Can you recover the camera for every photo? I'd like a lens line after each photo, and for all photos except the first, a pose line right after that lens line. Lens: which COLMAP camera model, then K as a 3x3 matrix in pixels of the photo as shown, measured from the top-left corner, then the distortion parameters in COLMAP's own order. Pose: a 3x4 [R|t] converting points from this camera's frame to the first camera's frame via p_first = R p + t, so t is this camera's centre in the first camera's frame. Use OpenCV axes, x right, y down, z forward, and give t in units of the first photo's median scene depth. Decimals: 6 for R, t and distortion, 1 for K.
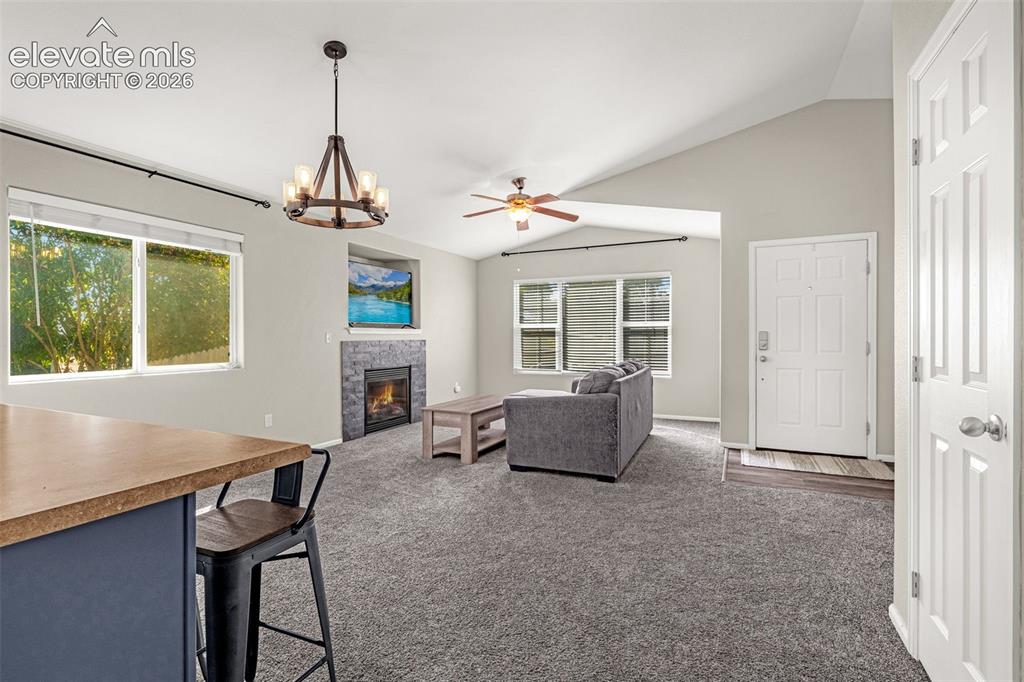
lens RADIAL K [[454.4, 0, 523.6], [0, 454.4, 334.5], [0, 0, 1]] dist [0.001485, 0.000288]
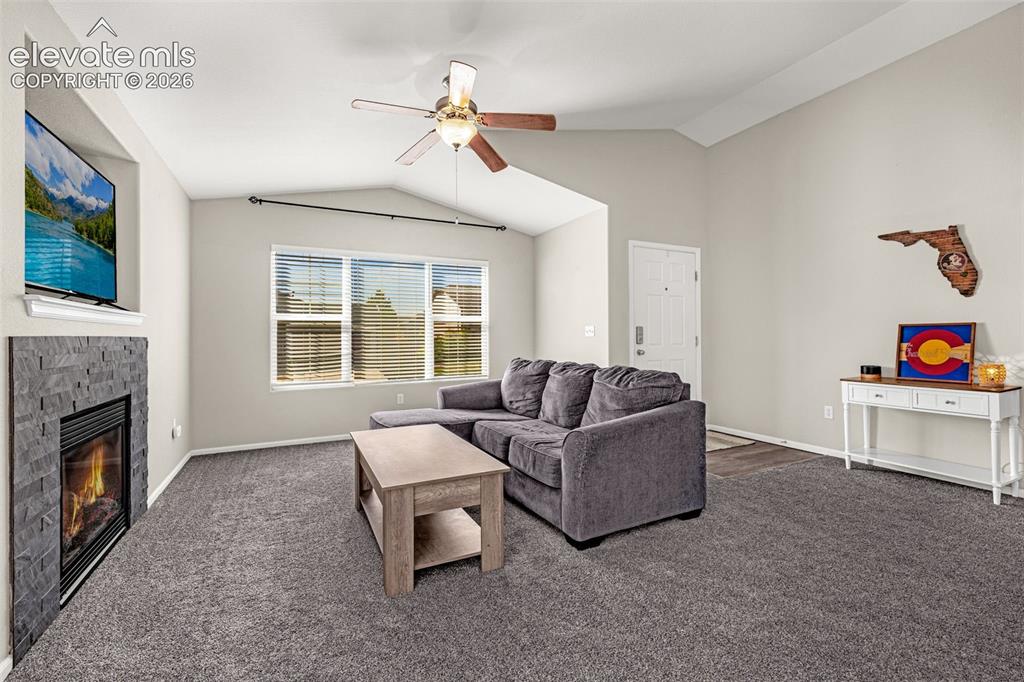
lens RADIAL K [[429.0, 0, 508.6], [0, 429.0, 334.5], [0, 0, 1]] dist [0.000696, 0.000218]
pose [[0.643882, 0.002528, 0.765121, -0.398184], [0.002246, 0.999984, -0.005194, 0.015251], [-0.765122, 0.005063, 0.643866, 0.545616]]
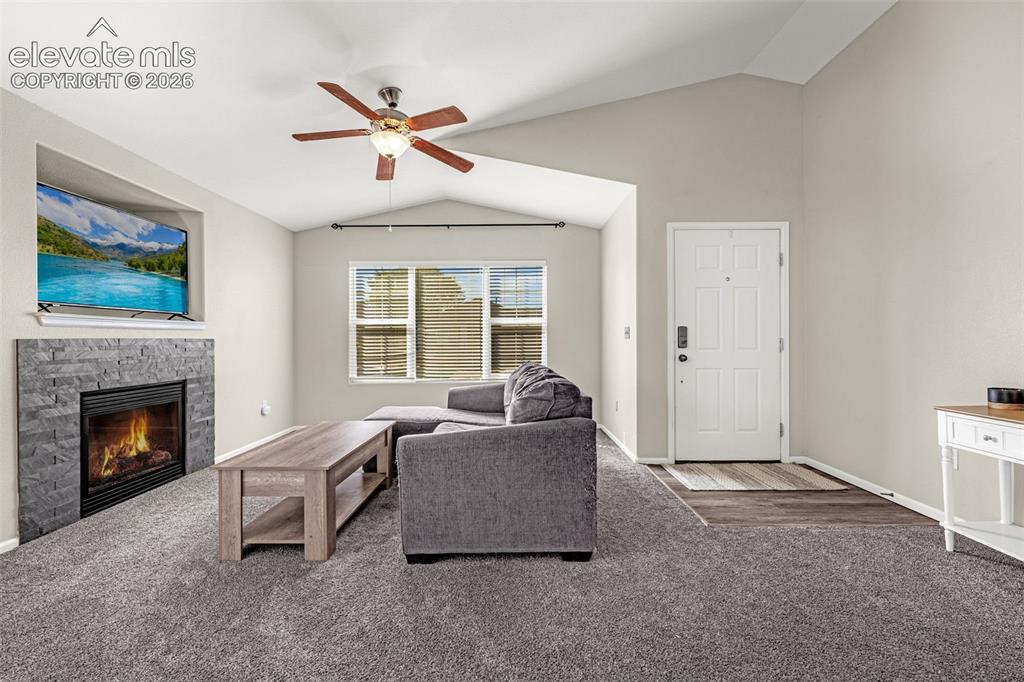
lens RADIAL K [[427.5, 0, 509.0], [0, 427.5, 338.9], [0, 0, 1]] dist [0.001661, 0.000148]
pose [[0.915316, -0.001500, 0.402733, -0.097948], [0.000748, 0.999998, 0.002026, 0.013773], [-0.402735, -0.001553, 0.915315, 0.355098]]
